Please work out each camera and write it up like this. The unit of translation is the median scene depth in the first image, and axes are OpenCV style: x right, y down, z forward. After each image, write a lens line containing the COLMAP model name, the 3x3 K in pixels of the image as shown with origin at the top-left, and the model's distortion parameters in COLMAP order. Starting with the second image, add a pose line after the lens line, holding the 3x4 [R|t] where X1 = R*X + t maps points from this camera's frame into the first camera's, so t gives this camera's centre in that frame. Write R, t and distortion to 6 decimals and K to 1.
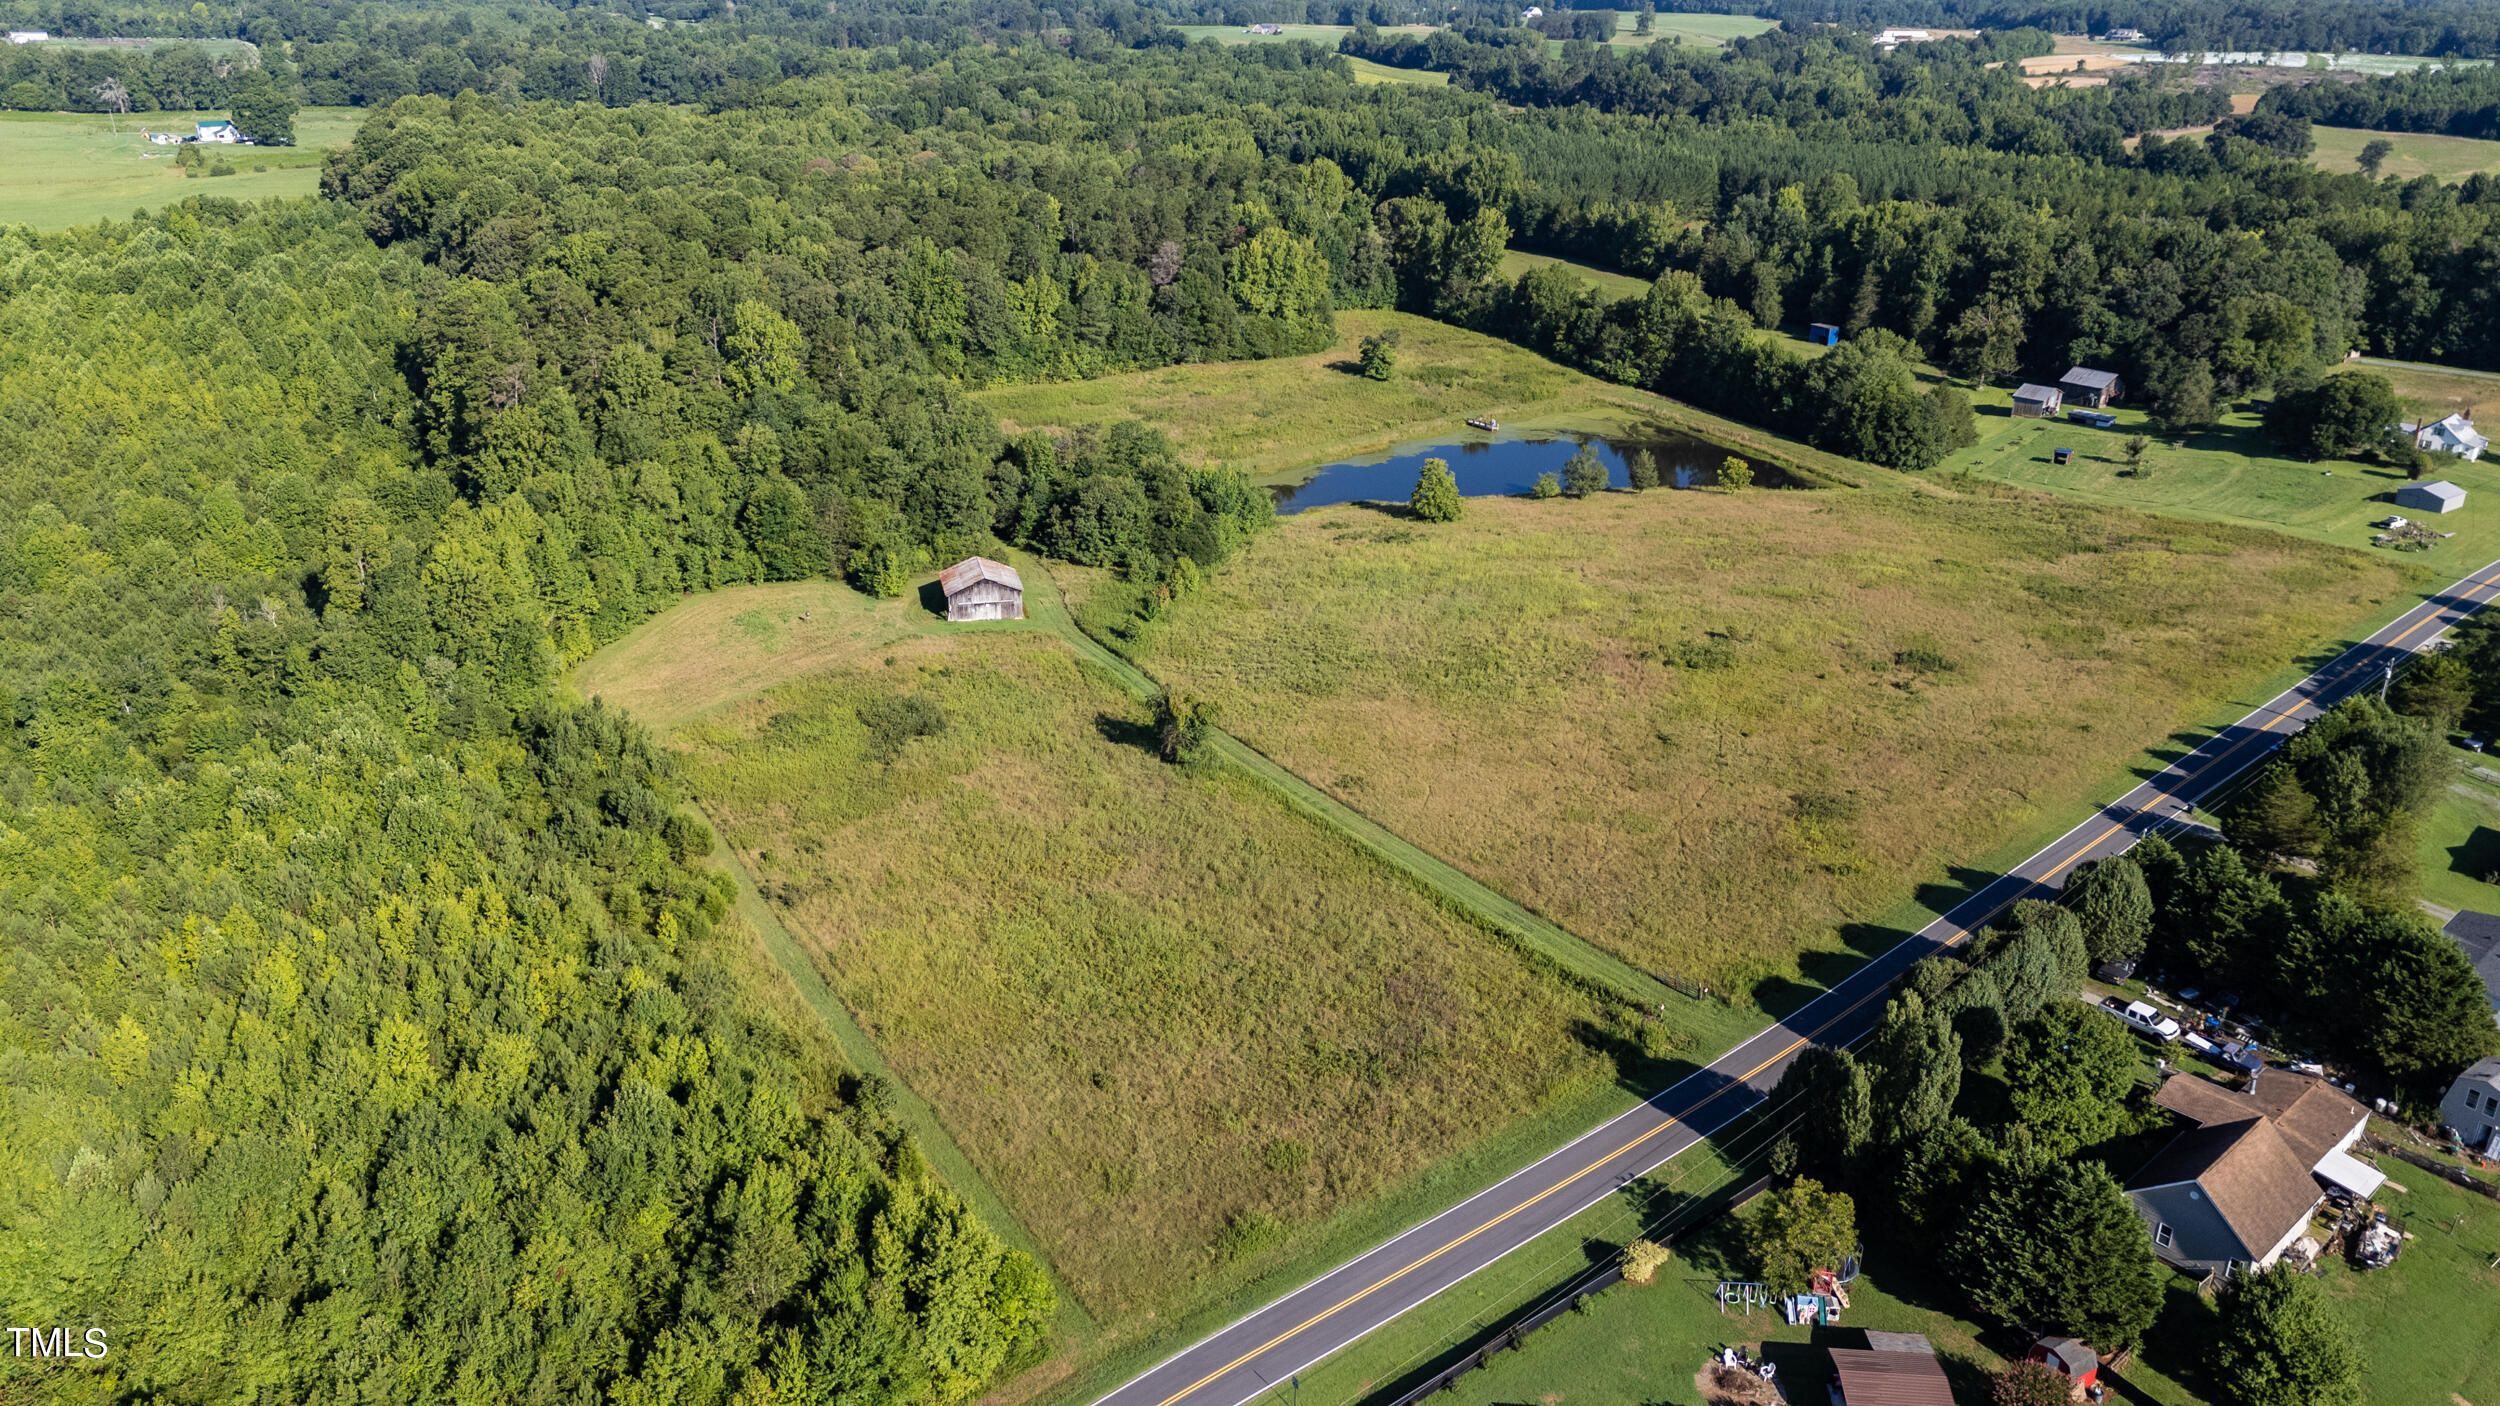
lens RADIAL K [[1831.3, 0, 1239.9], [0, 1831.3, 715.1], [0, 0, 1]] dist [0.066625, -0.055434]
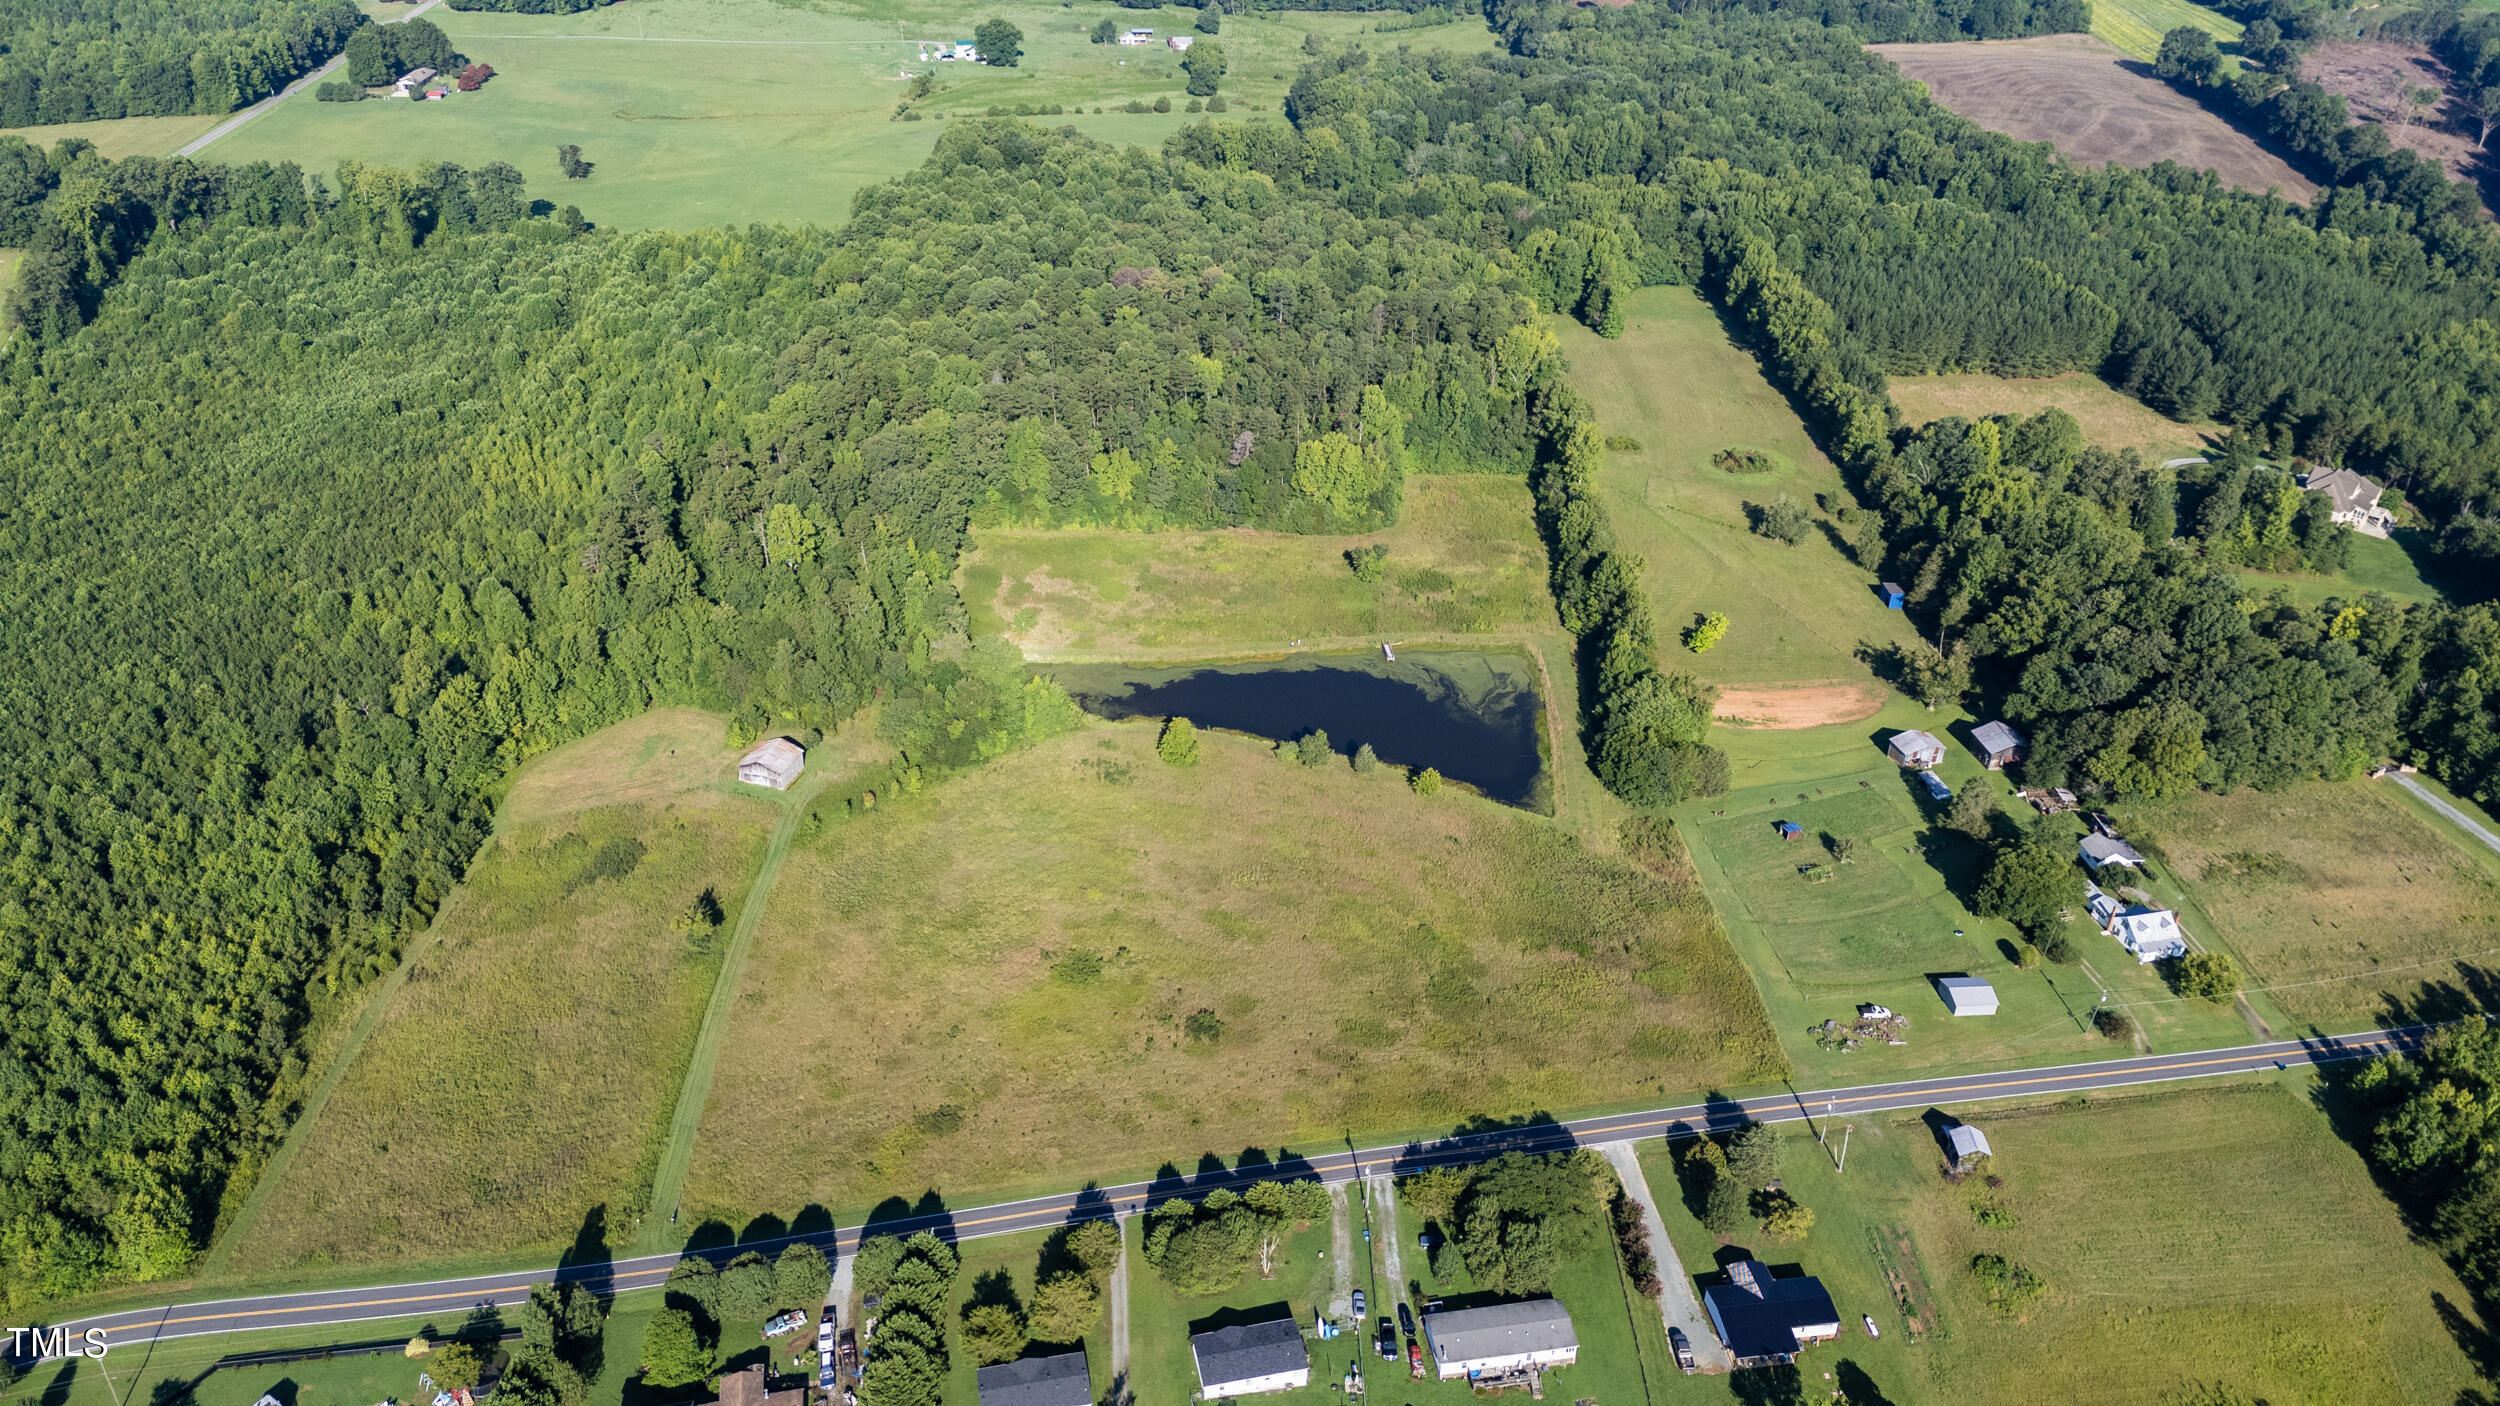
lens RADIAL K [[1831.3, 0, 1238.9], [0, 1831.3, 704.8], [0, 0, 1]] dist [0.066625, -0.055434]
pose [[0.858943, 0.271215, -0.434349, 0.741557], [-0.206882, 0.959711, 0.190142, -0.424757], [0.468419, -0.073462, 0.880447, -0.155175]]
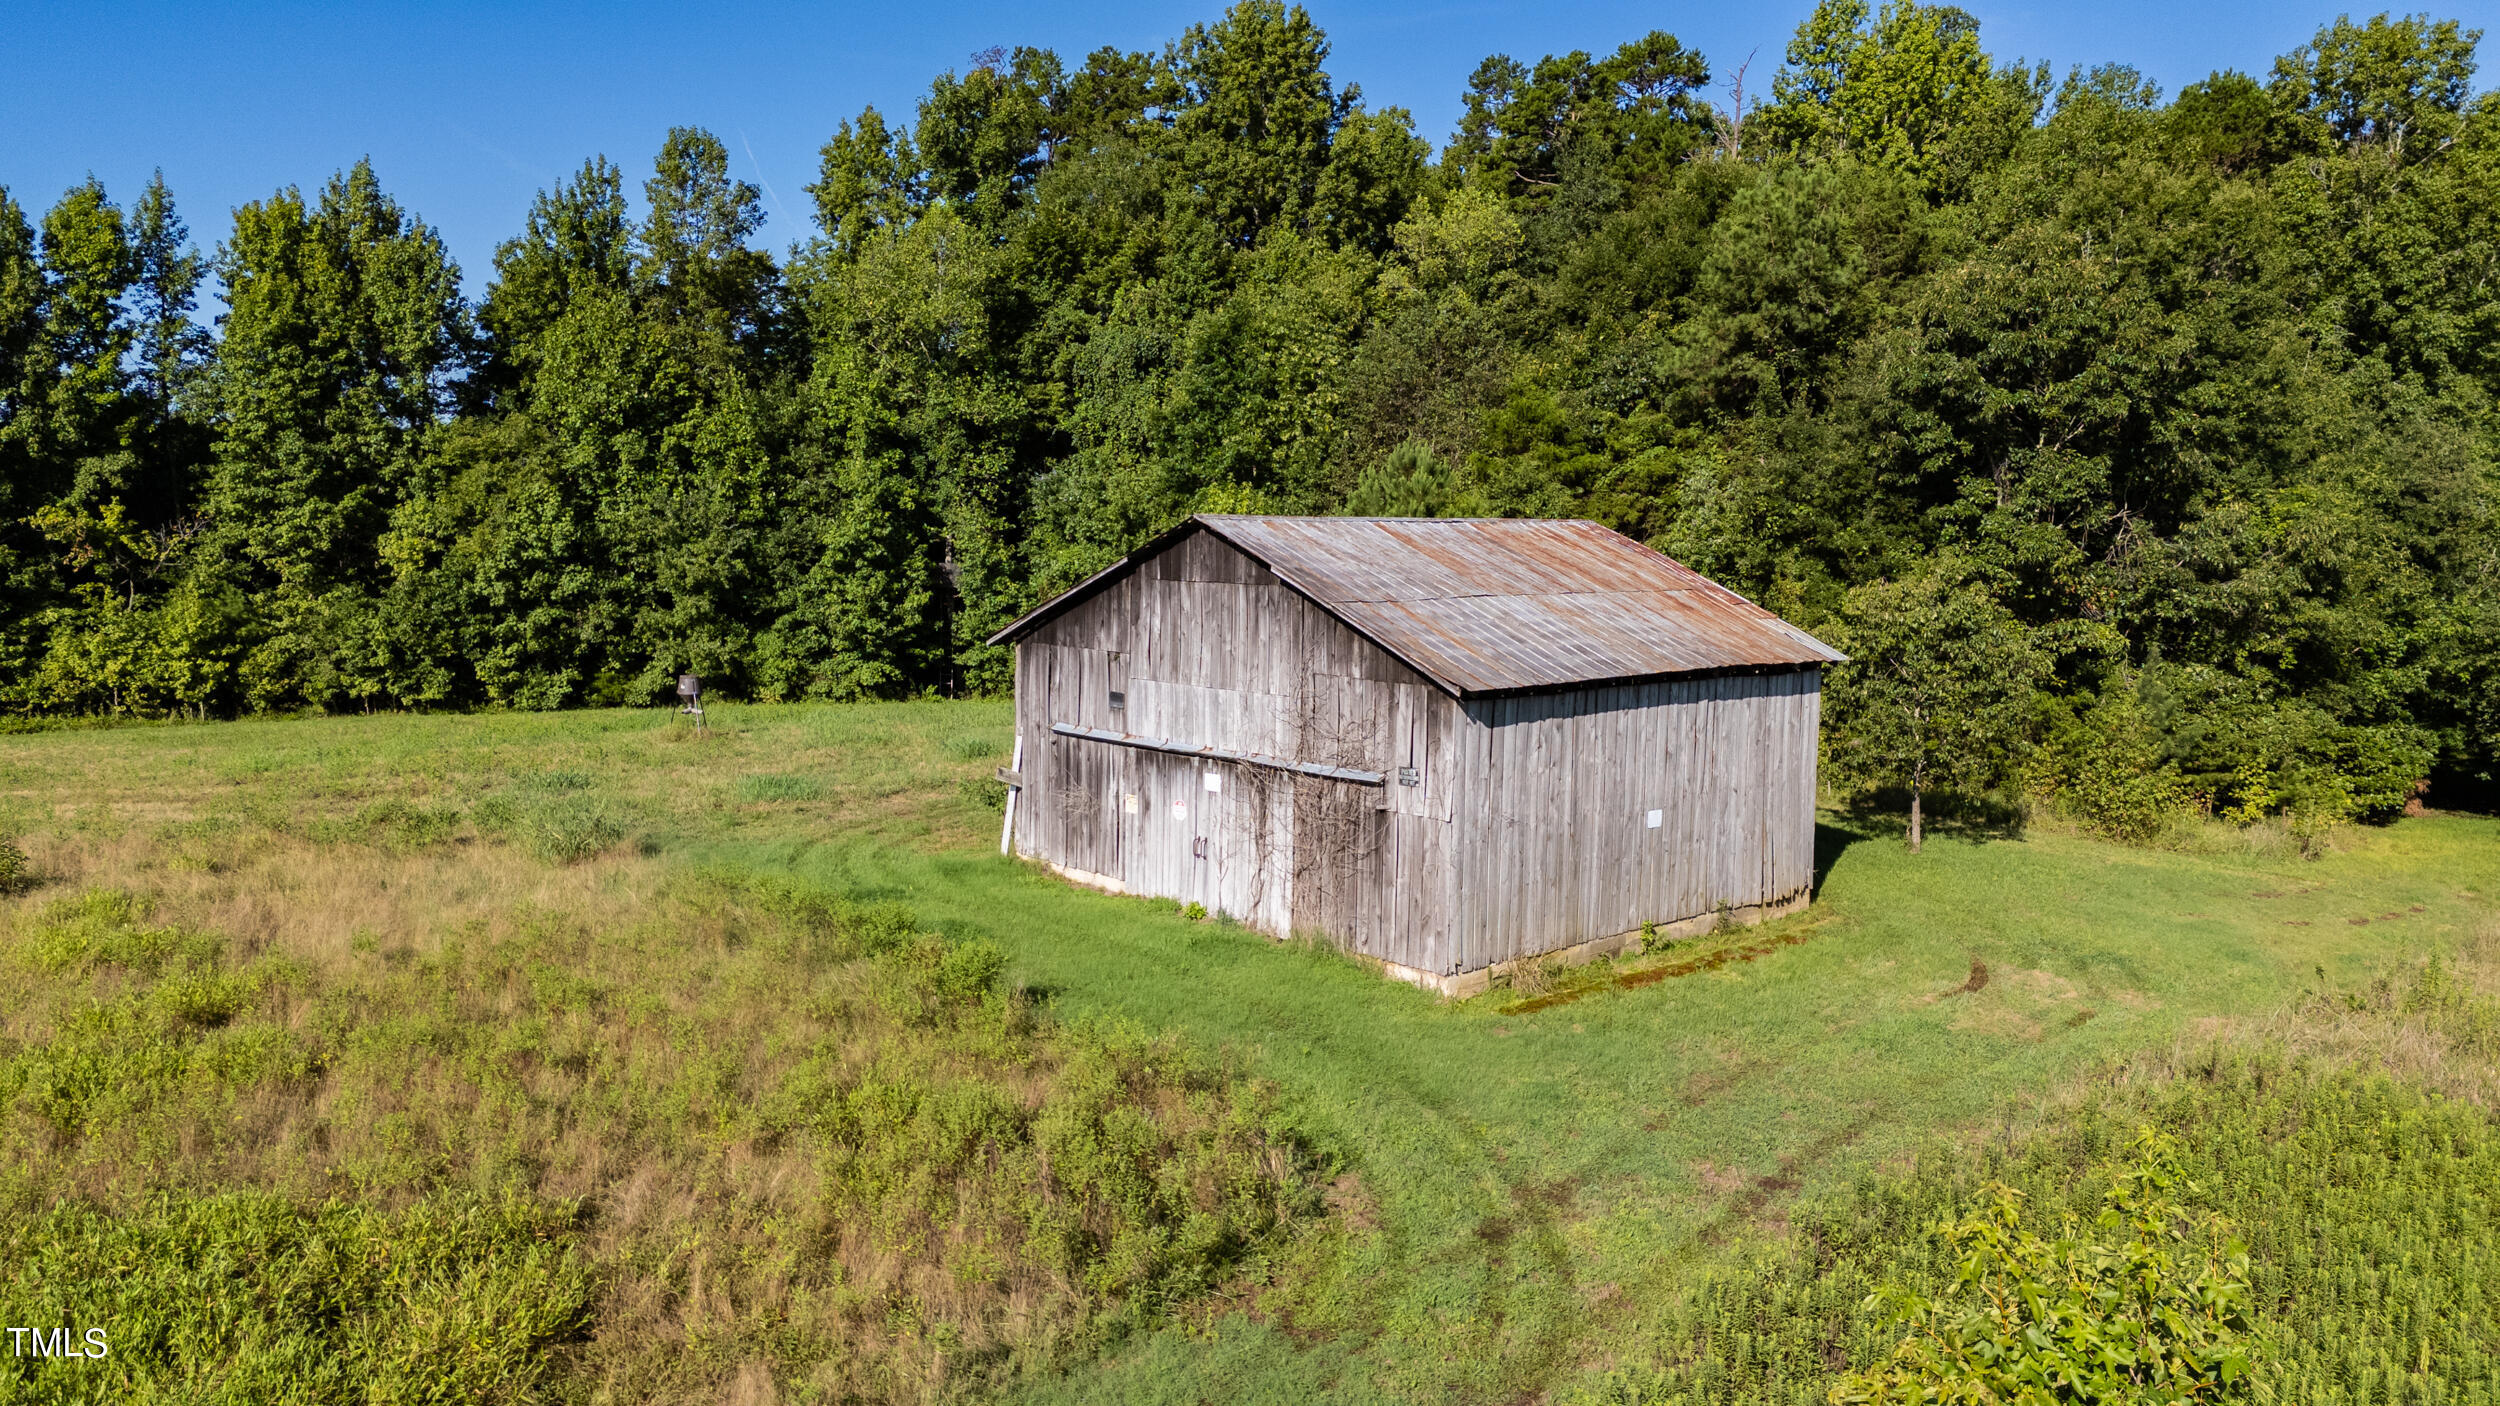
lens RADIAL K [[1831.3, 0, 1249.3], [0, 1831.3, 698.4], [0, 0, 1]] dist [0.066625, -0.055434]
pose [[0.487762, 0.083419, -0.868982, -0.034939], [-0.349181, 0.930969, -0.106627, -0.045270], [0.800101, 0.355440, 0.483219, 0.803268]]
